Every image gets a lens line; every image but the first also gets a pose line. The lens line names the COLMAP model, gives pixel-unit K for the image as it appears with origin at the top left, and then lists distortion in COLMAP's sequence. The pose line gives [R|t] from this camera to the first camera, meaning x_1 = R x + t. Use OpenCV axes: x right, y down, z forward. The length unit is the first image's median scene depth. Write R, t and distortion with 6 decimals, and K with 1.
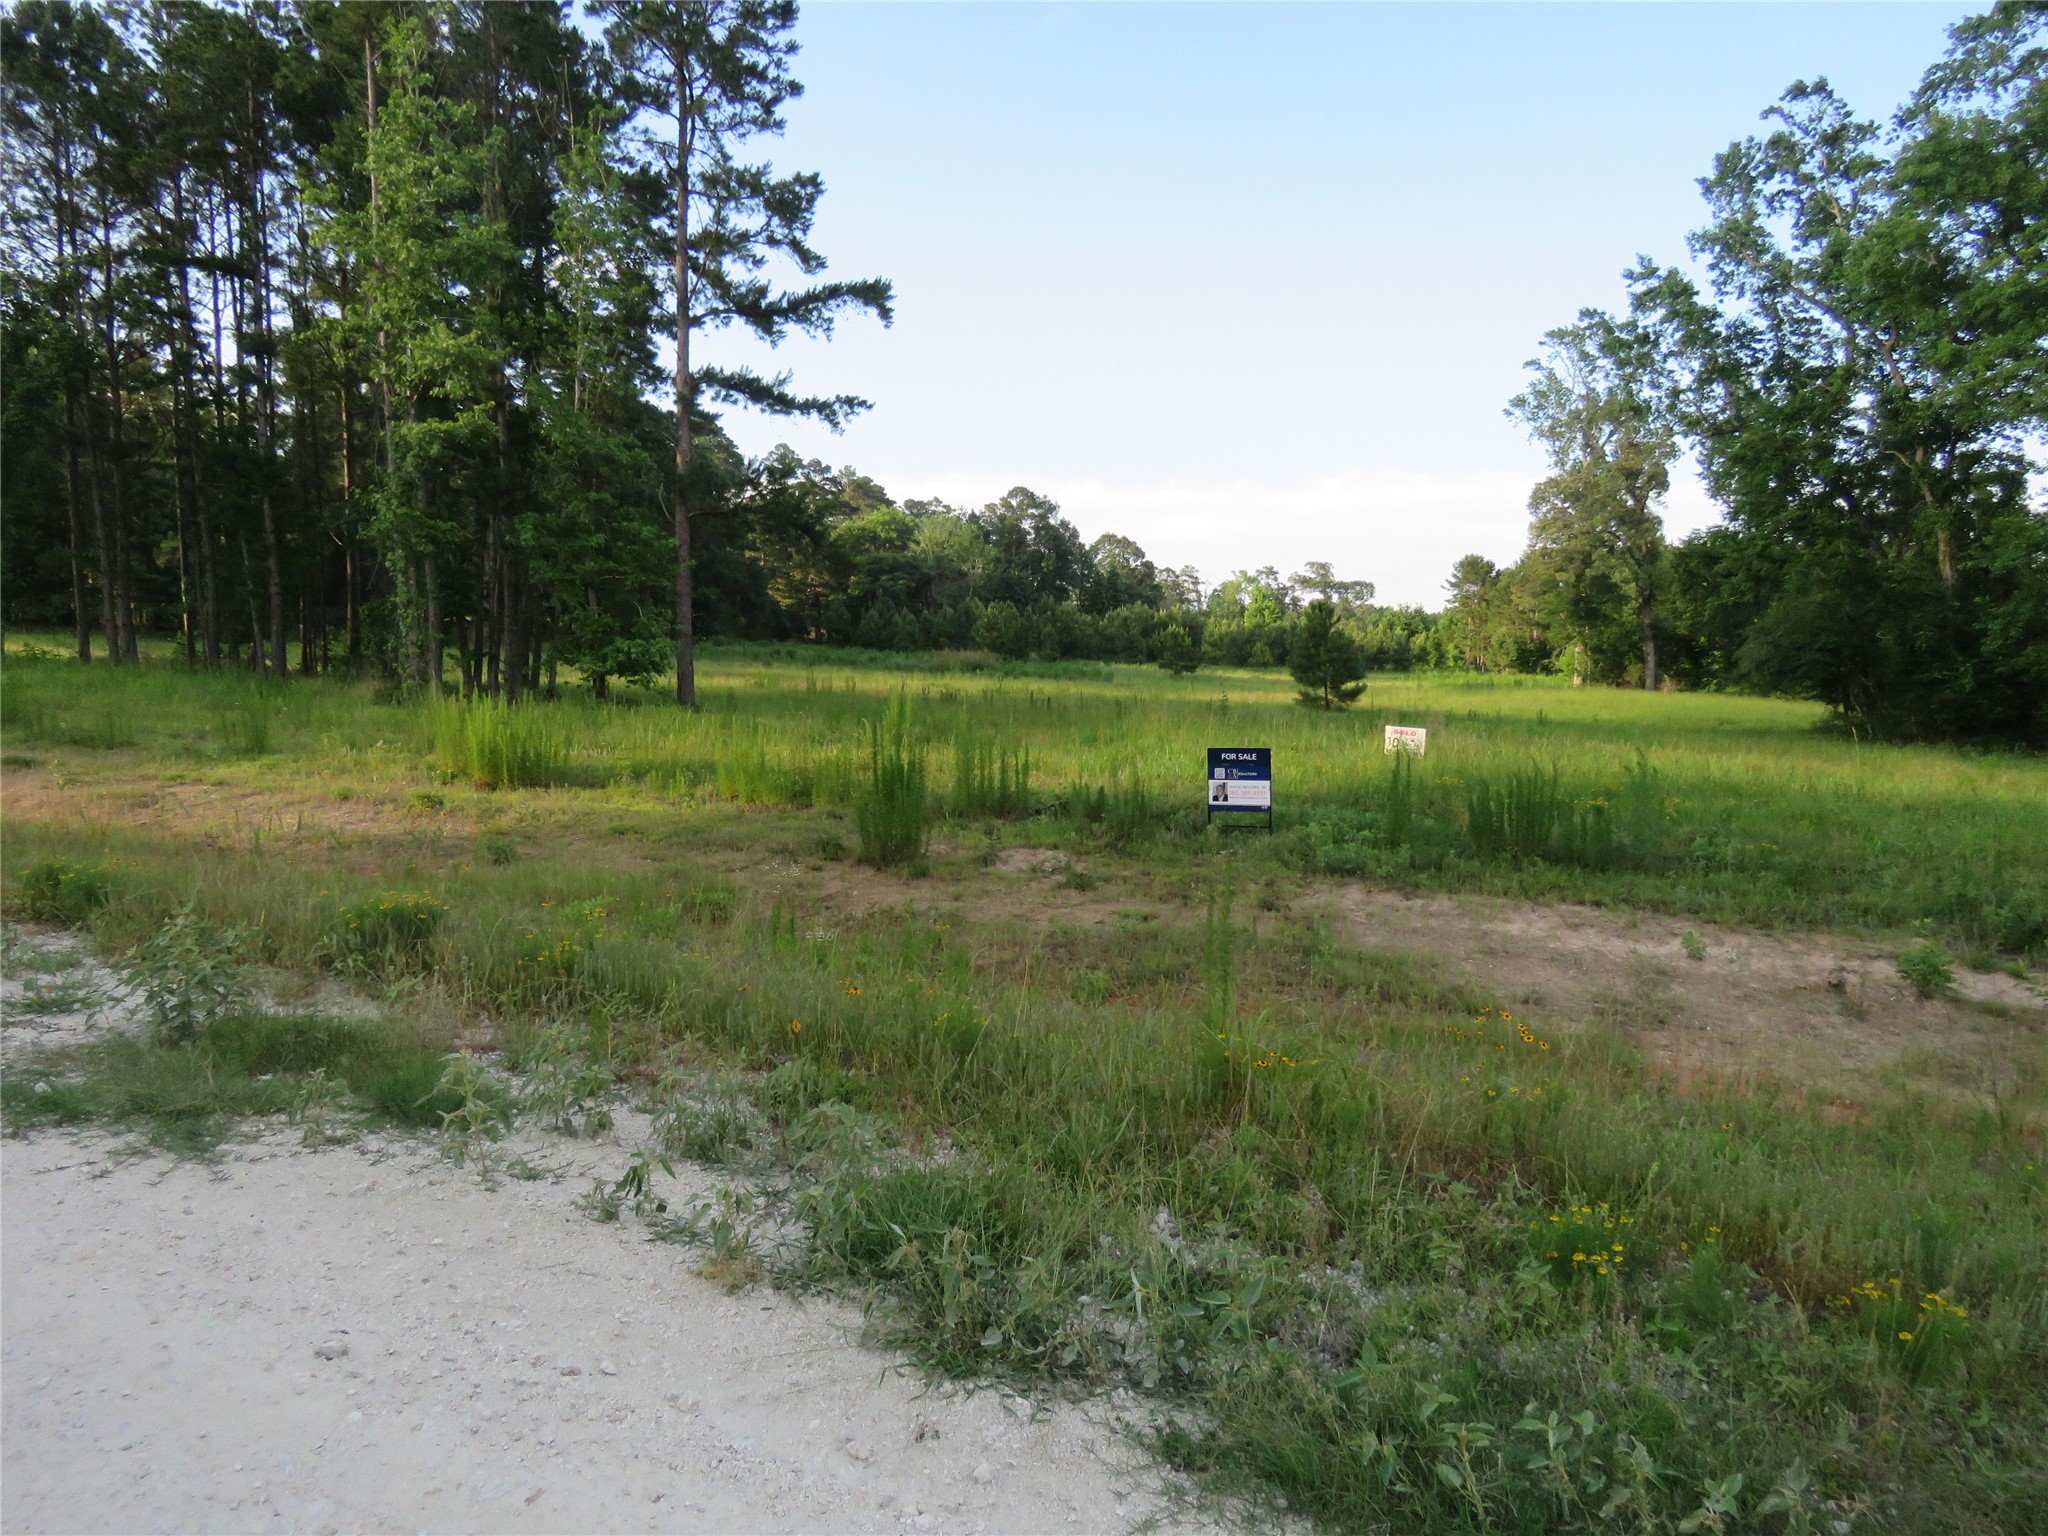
lens RADIAL K [[1301.5, 0, 1020.8], [0, 1301.5, 771.9], [0, 0, 1]] dist [-0.006520, 0.000298]
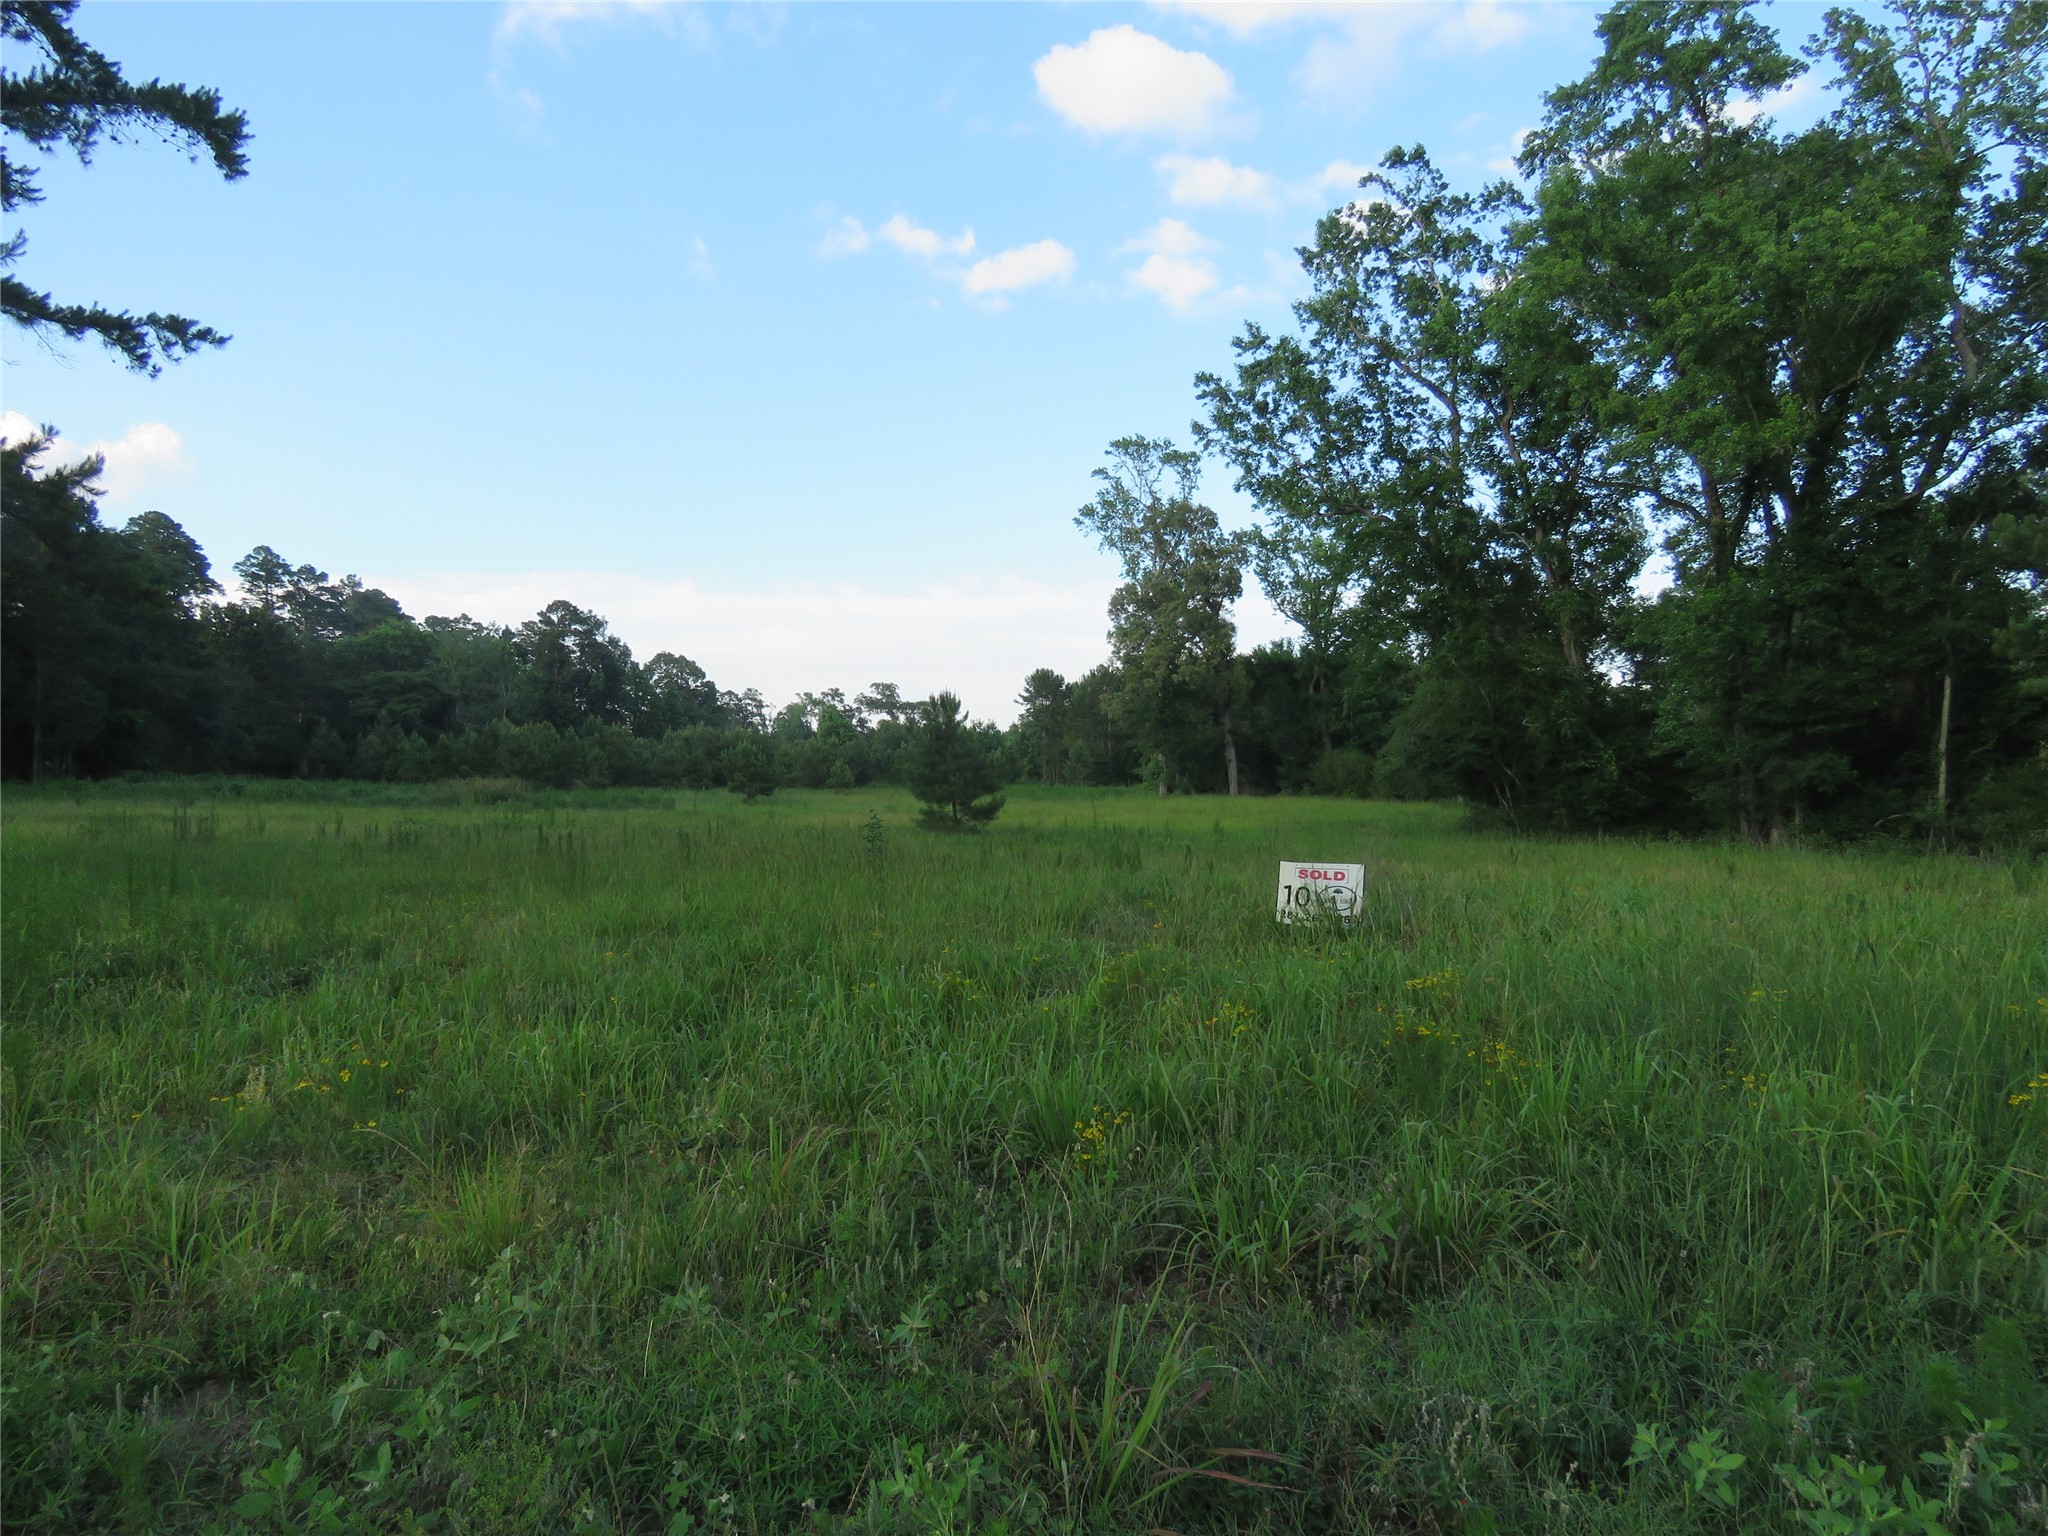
lens RADIAL K [[1301.5, 0, 1017.5], [0, 1301.5, 762.6], [0, 0, 1]] dist [-0.006520, 0.000298]
pose [[0.945997, -0.028830, 0.322890, 0.011572], [0.062009, 0.993738, -0.092945, -0.009151], [-0.318189, 0.107947, 0.941862, 0.162173]]
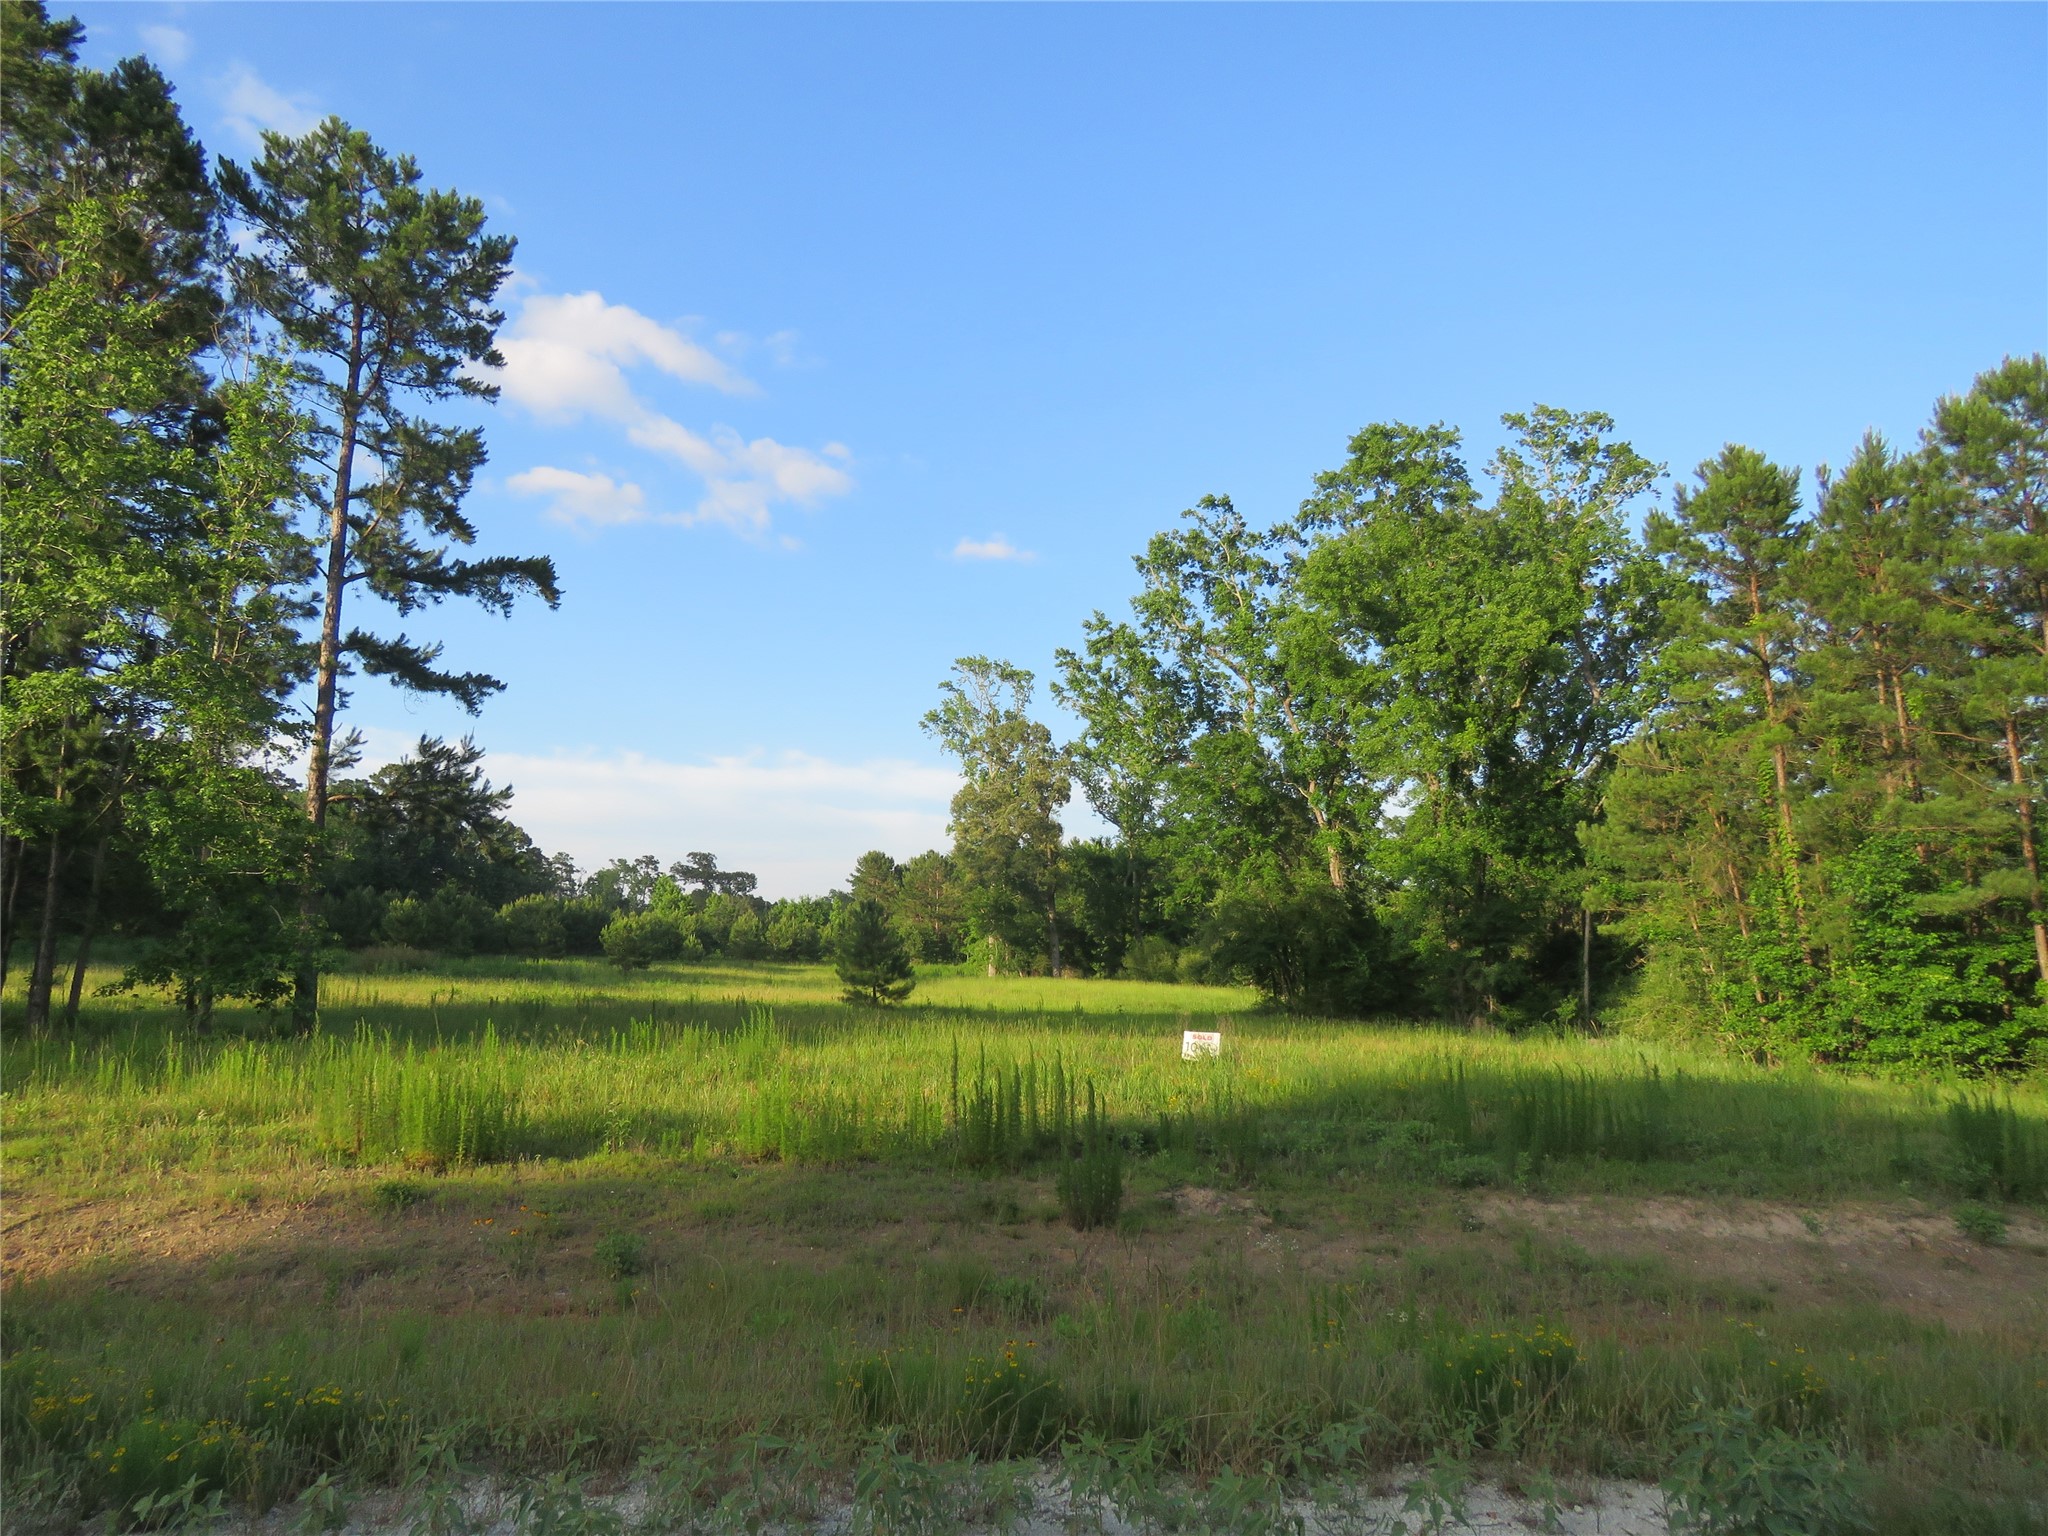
lens RADIAL K [[1301.5, 0, 1023.1], [0, 1301.5, 767.4], [0, 0, 1]] dist [-0.006520, 0.000298]
pose [[0.884066, 0.055543, 0.464050, -0.093758], [0.049200, 0.976336, -0.210590, -0.008043], [-0.464765, 0.209007, 0.860413, 0.028934]]
